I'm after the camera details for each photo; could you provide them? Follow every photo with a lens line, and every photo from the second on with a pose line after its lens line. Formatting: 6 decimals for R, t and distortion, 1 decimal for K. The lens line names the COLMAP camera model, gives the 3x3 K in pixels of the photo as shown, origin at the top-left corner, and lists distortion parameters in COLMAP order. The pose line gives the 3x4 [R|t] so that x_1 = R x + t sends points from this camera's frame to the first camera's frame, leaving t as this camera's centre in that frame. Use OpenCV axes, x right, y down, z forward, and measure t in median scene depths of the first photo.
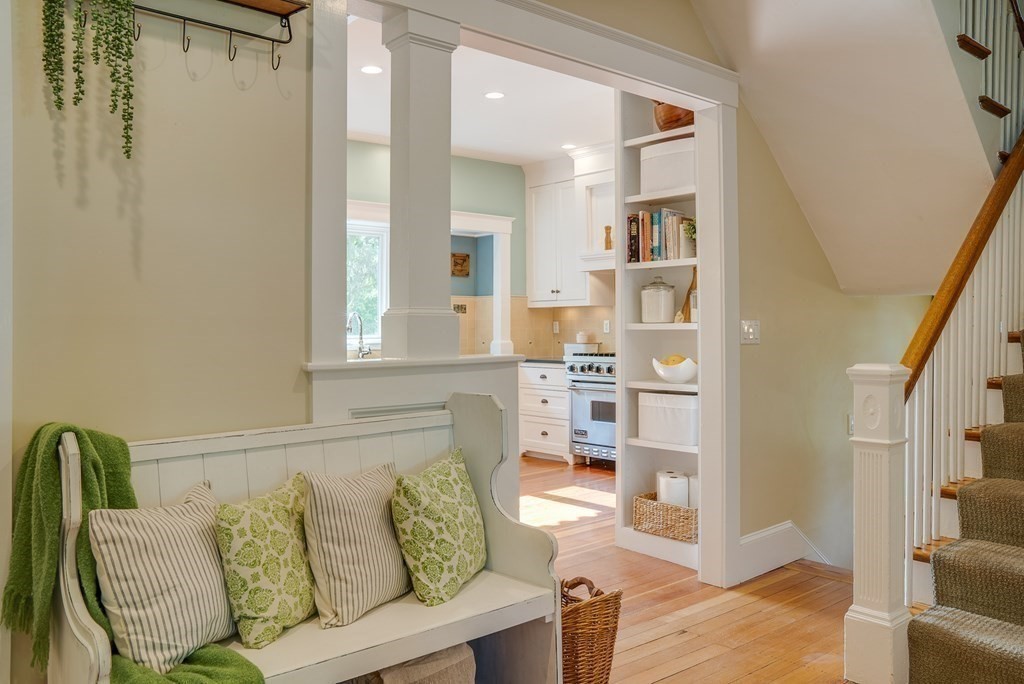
lens RADIAL K [[792.4, 0, 500.4], [0, 792.4, 341.8], [0, 0, 1]] dist [-0.116982, 0.120399]
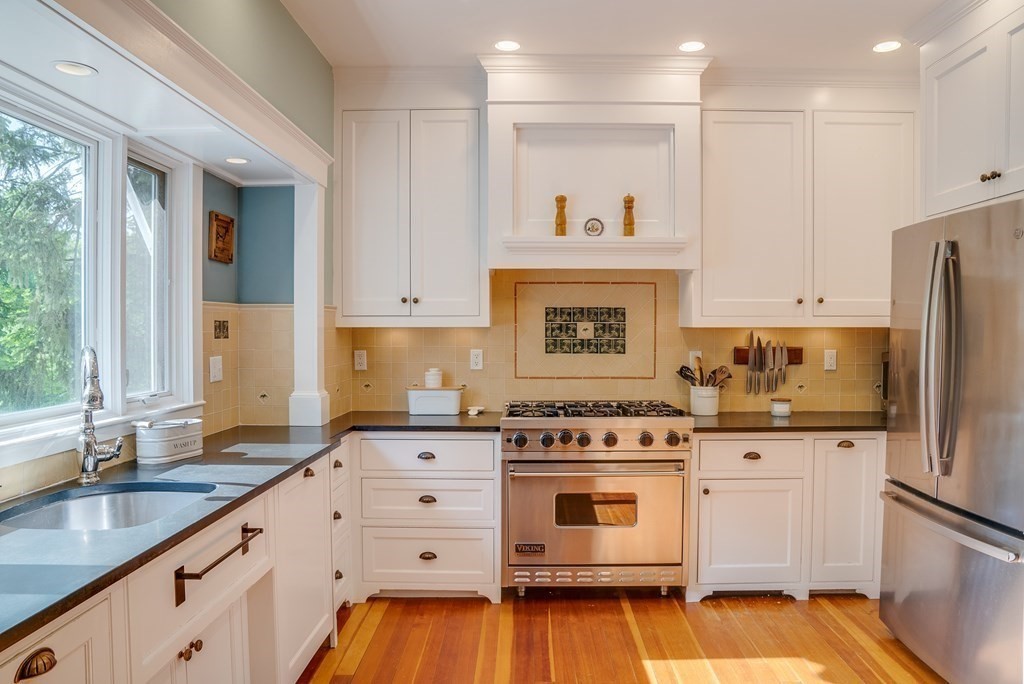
lens RADIAL K [[720.8, 0, 509.8], [0, 720.8, 346.7], [0, 0, 1]] dist [-0.127077, 0.098782]
pose [[0.656919, -0.018541, 0.753733, -0.289607], [0.011552, 0.999828, 0.014527, -0.039204], [-0.753873, -0.000836, 0.657020, 0.647936]]
